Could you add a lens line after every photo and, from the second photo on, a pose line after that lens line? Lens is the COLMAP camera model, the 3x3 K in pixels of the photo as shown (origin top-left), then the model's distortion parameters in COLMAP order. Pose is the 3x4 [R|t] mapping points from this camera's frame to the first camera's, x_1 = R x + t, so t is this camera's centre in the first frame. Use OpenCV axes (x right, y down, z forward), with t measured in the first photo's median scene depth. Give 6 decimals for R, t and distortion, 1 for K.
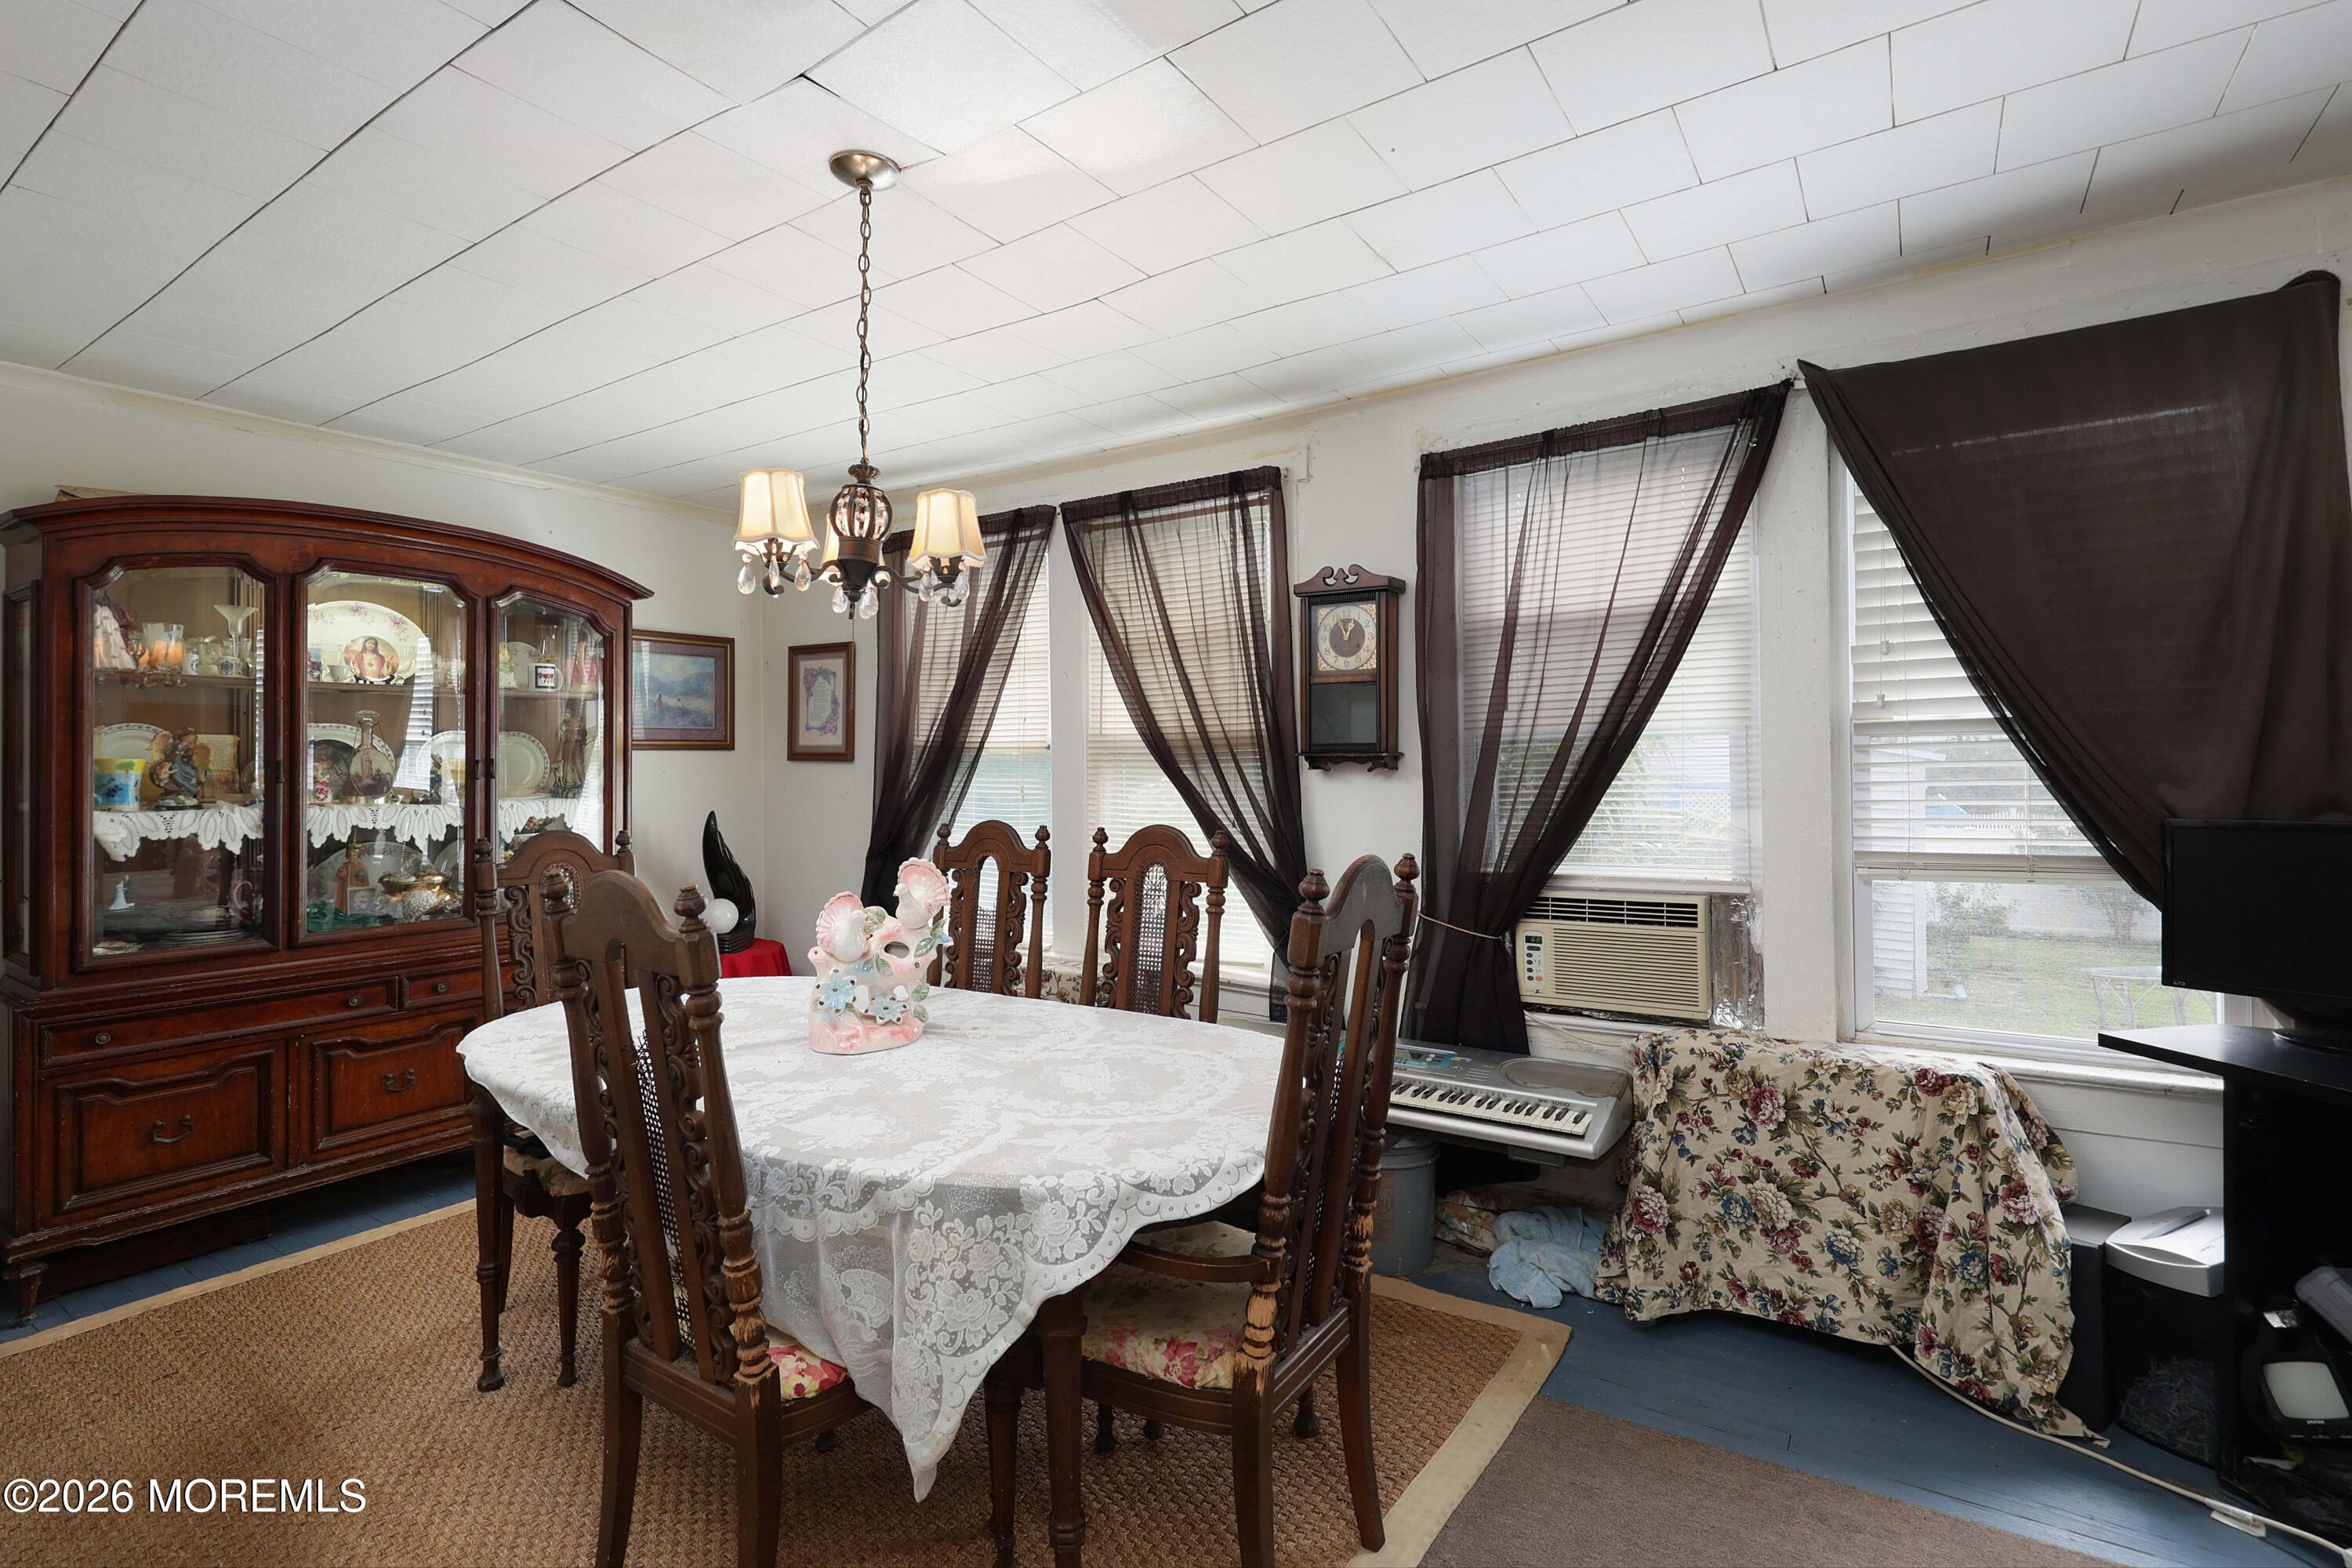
lens RADIAL K [[1095.6, 0, 1176.0], [0, 1095.6, 784.0], [0, 0, 1]] dist [0.000392, -0.000002]
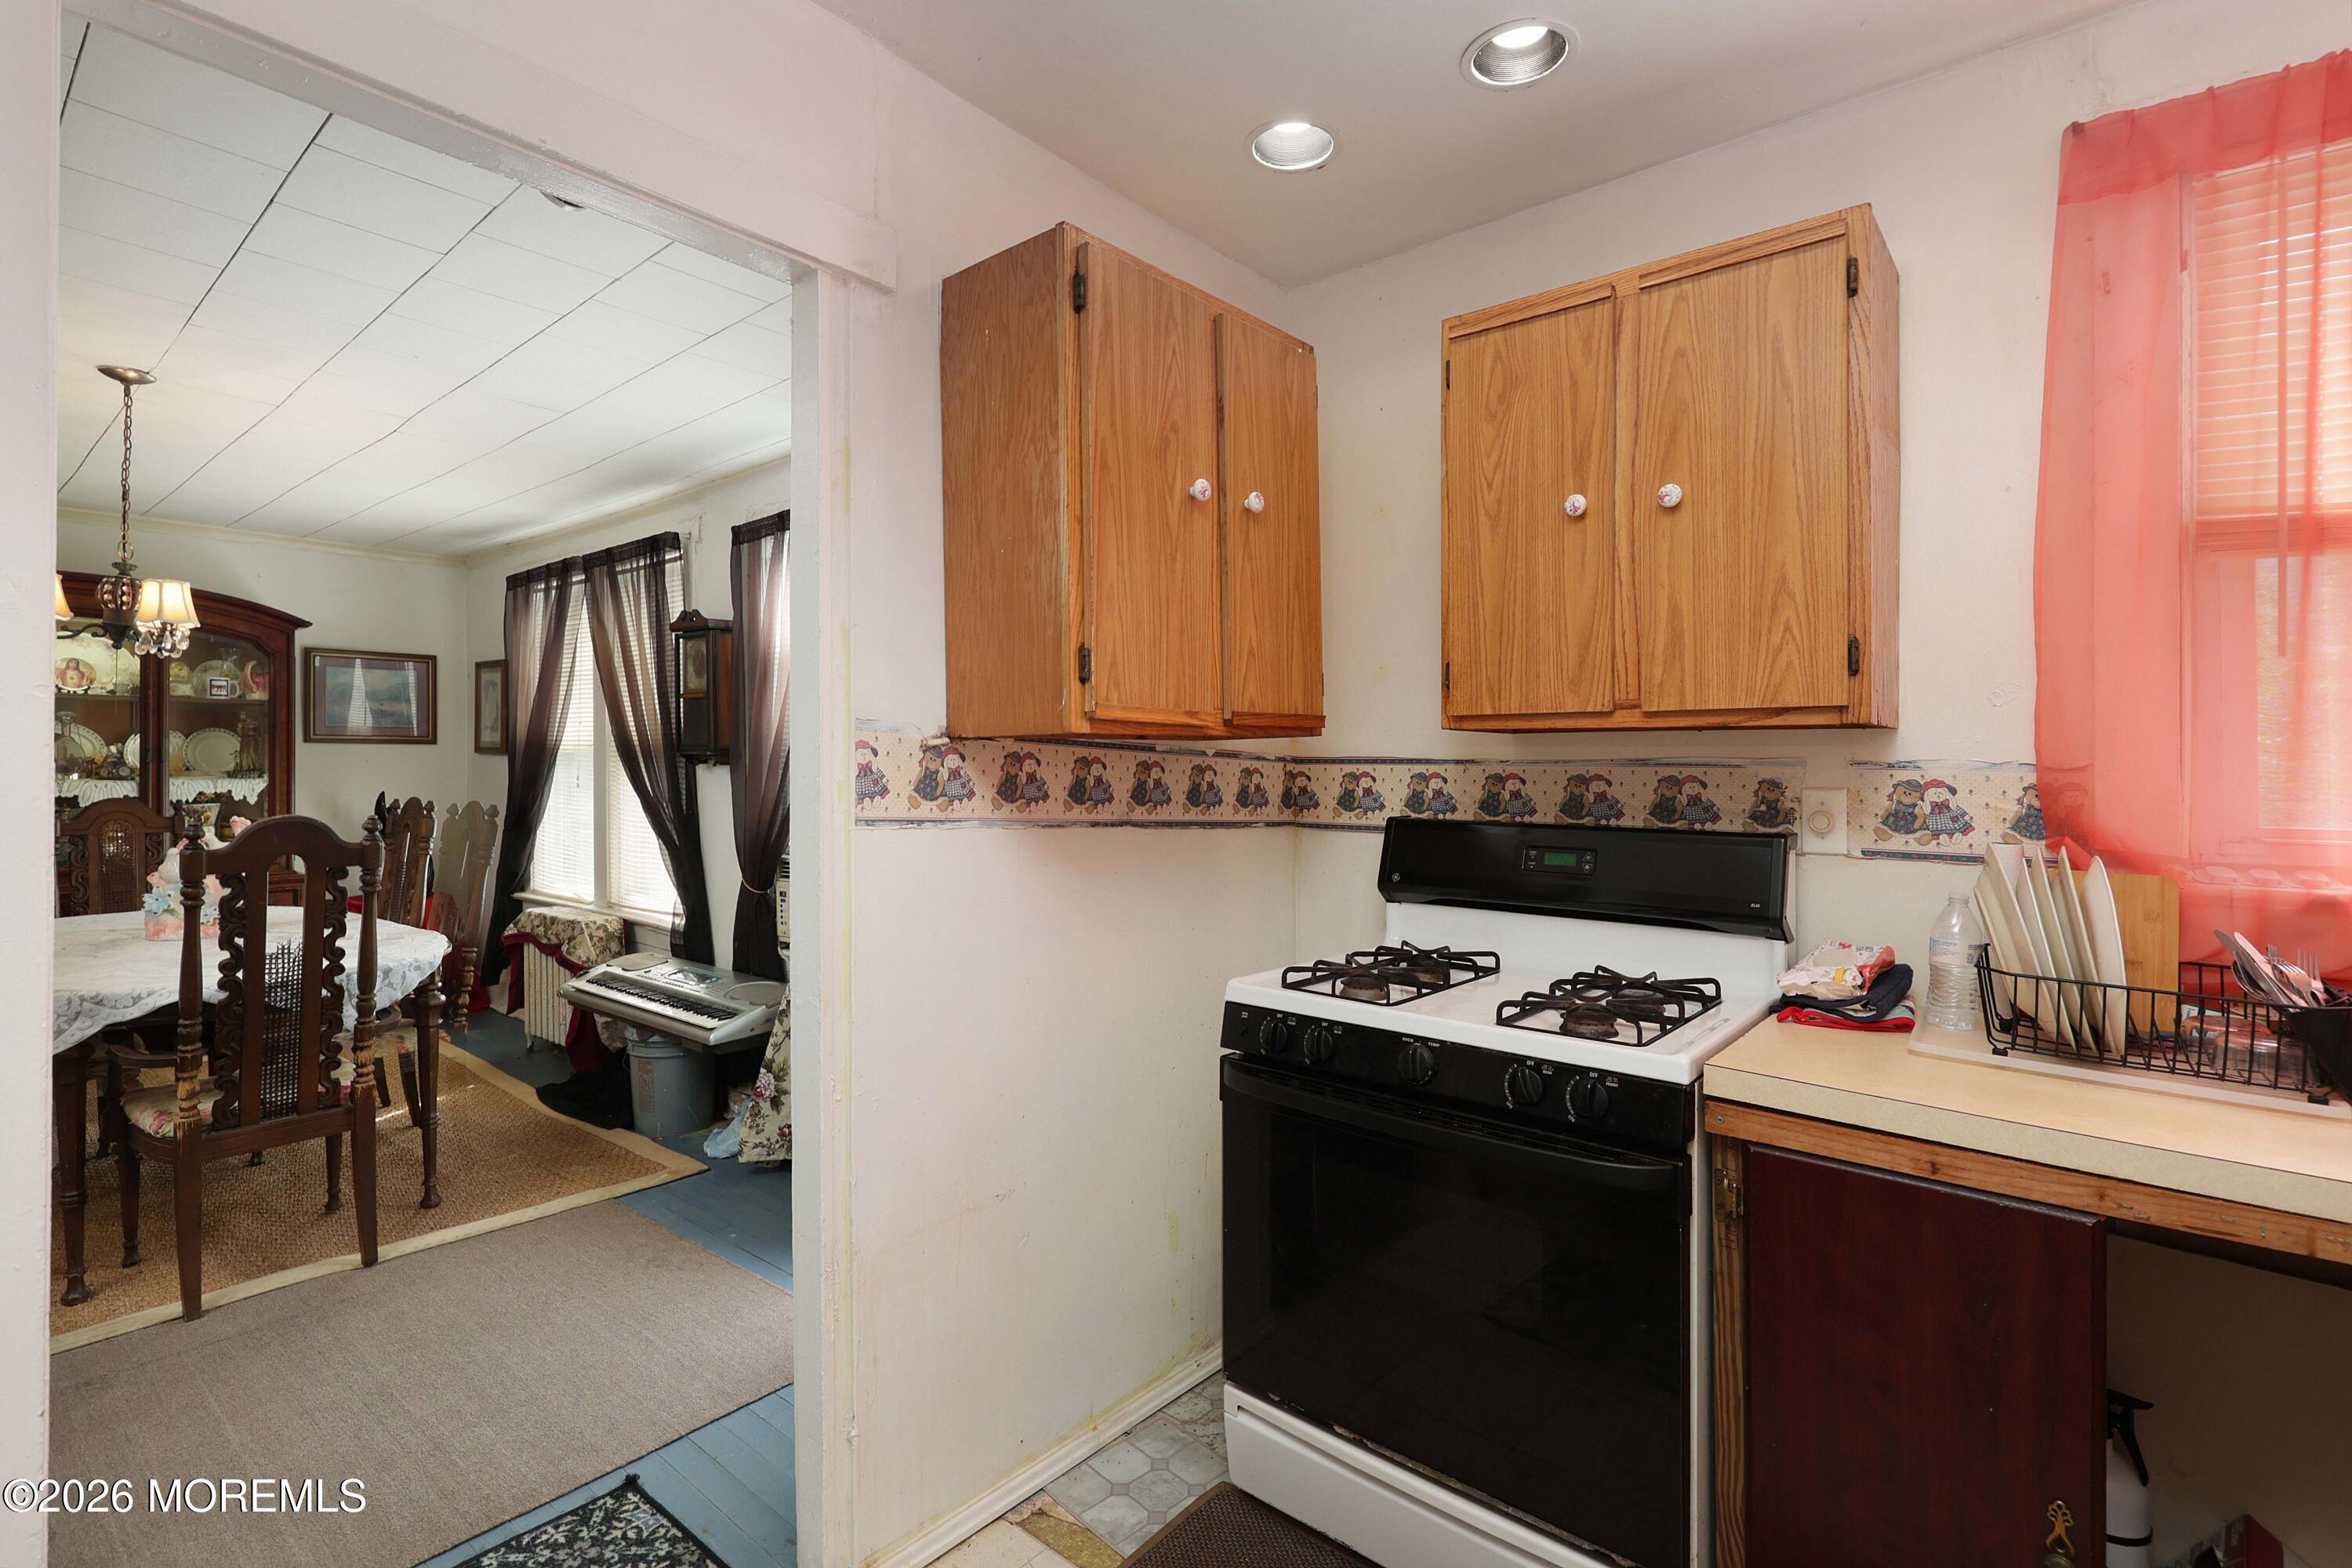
lens RADIAL K [[1090.5, 0, 1178.8], [0, 1090.5, 792.6], [0, 0, 1]] dist [-0.000655, 0.000054]
pose [[0.994262, 0.017548, -0.105525, 0.829456], [-0.016570, 0.999811, 0.010136, -0.001938], [0.105682, -0.008329, 0.994365, -0.232615]]
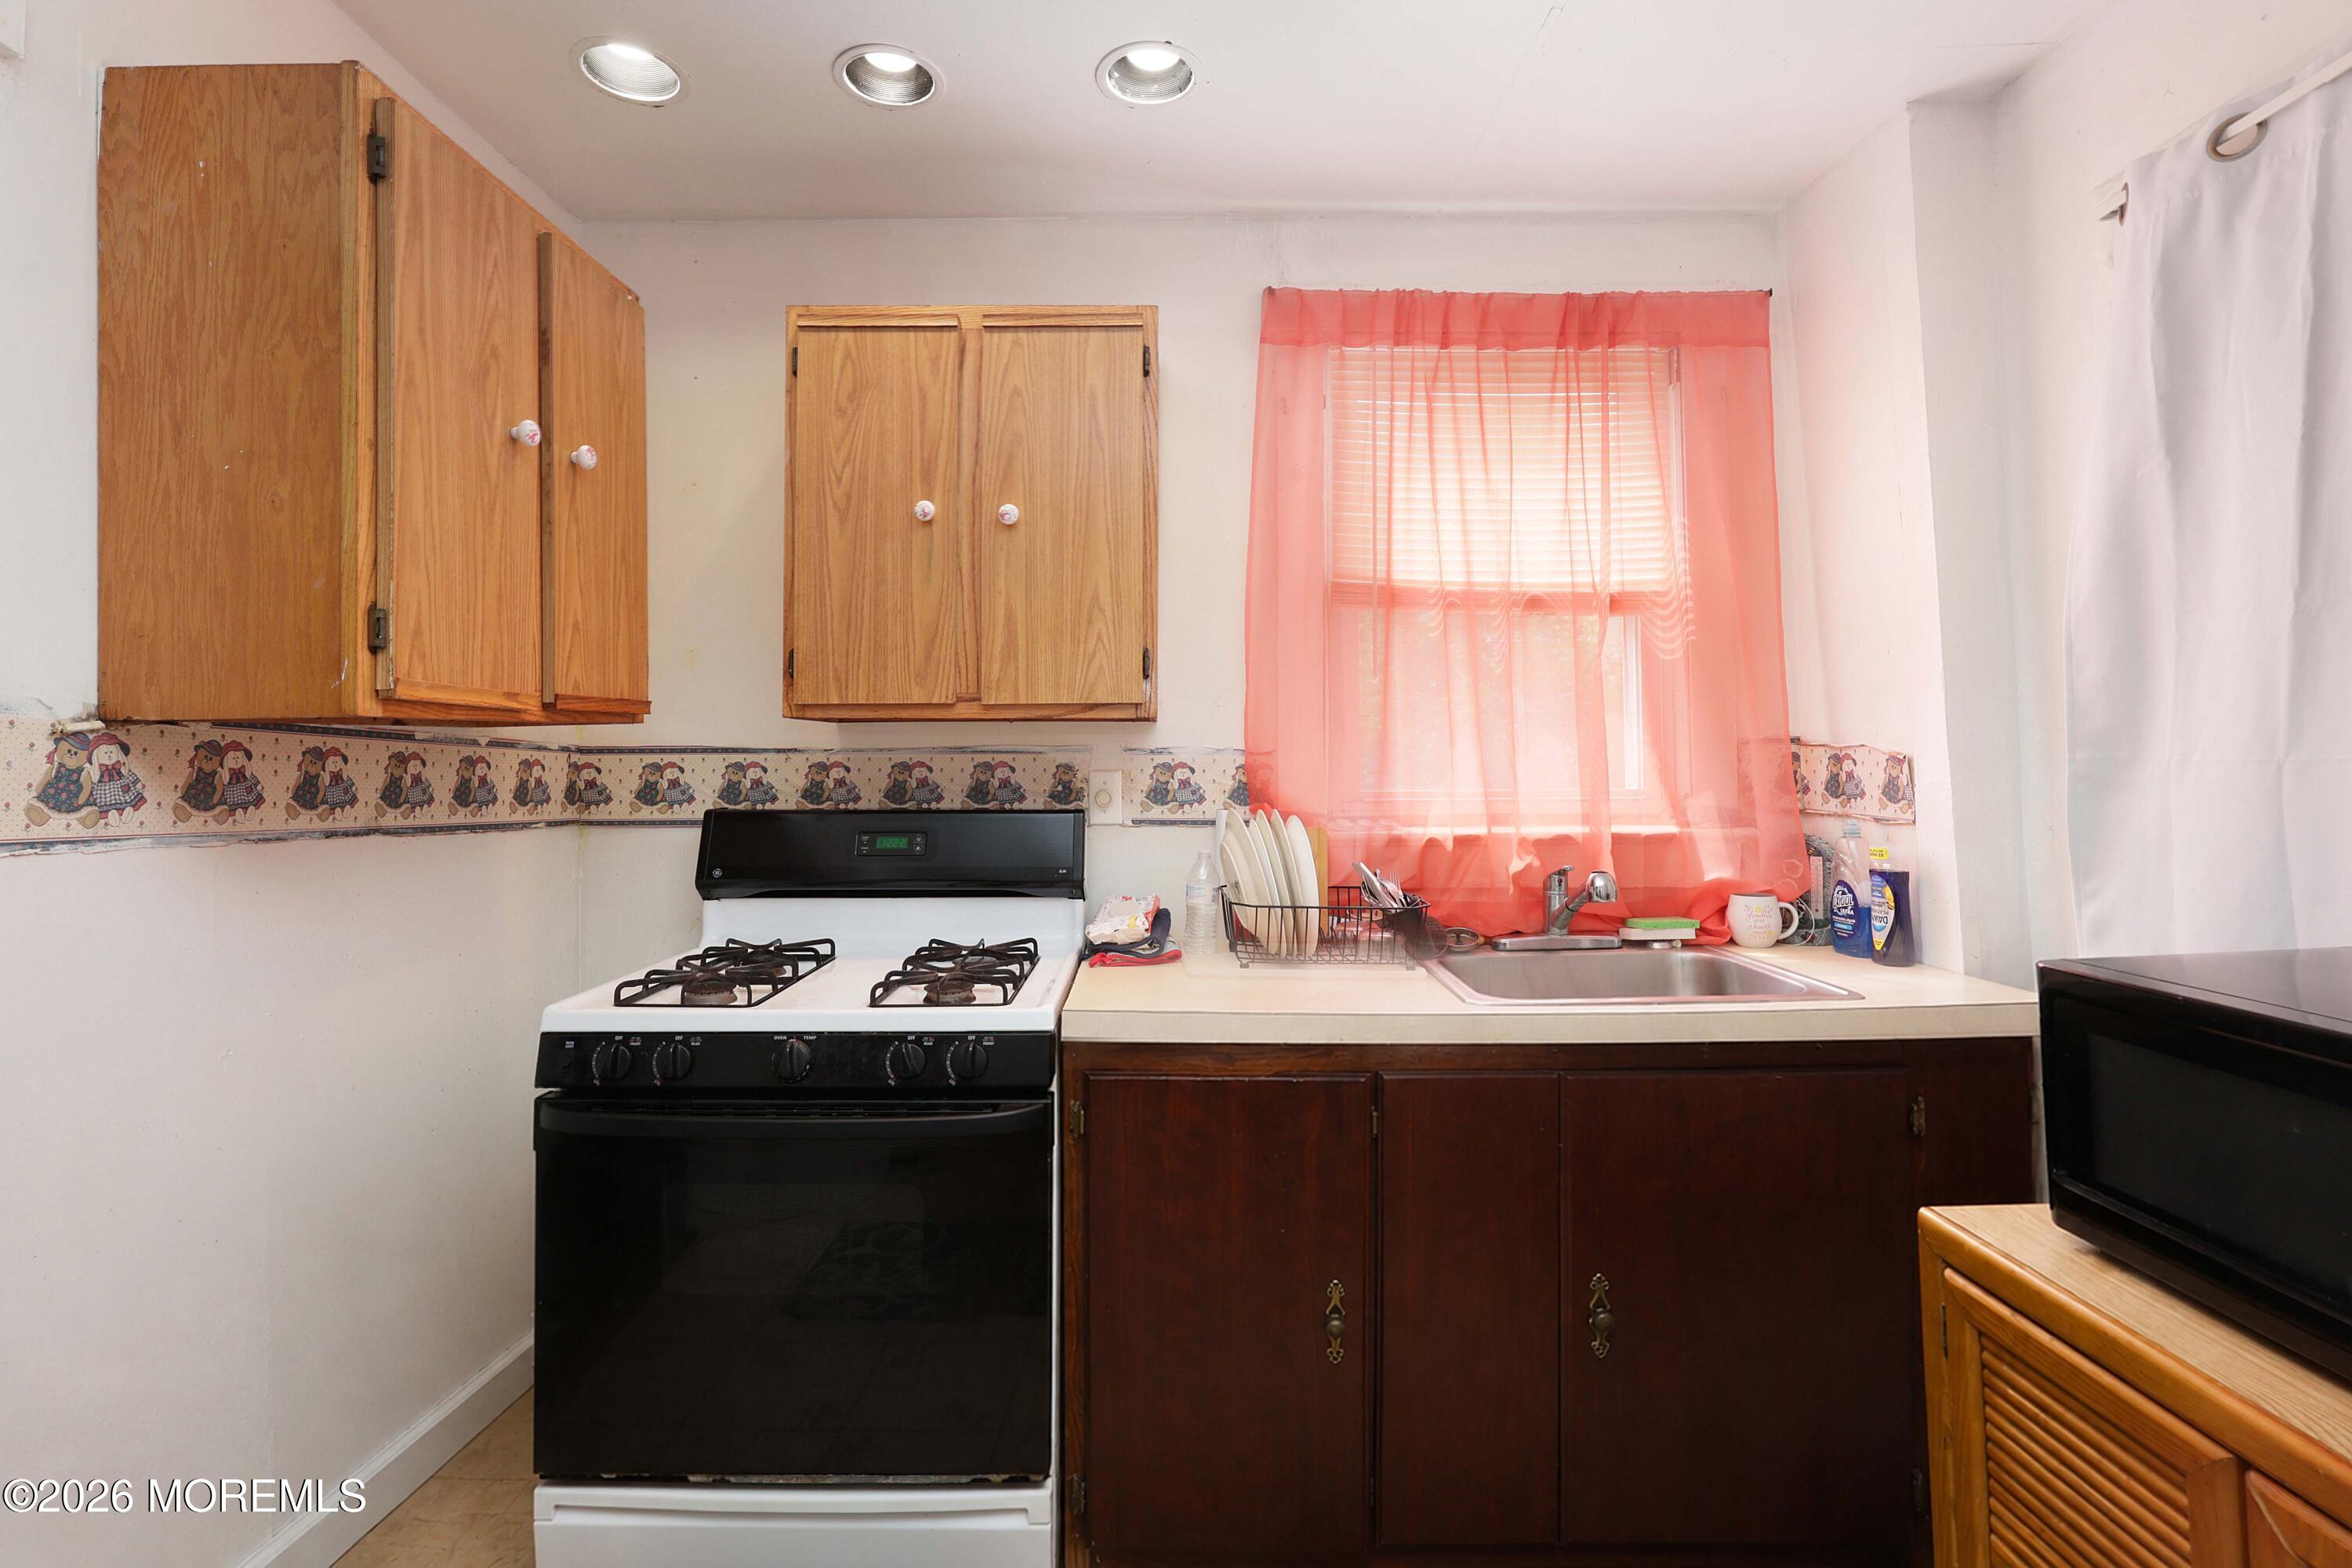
lens RADIAL K [[1067.5, 0, 1179.2], [0, 1067.5, 761.3], [0, 0, 1]] dist [0.001412, -0.001314]
pose [[0.830603, 0.002370, 0.556860, 0.676342], [0.005033, 0.999918, -0.011764, -0.001068], [-0.556843, 0.012574, 0.830523, -0.200916]]
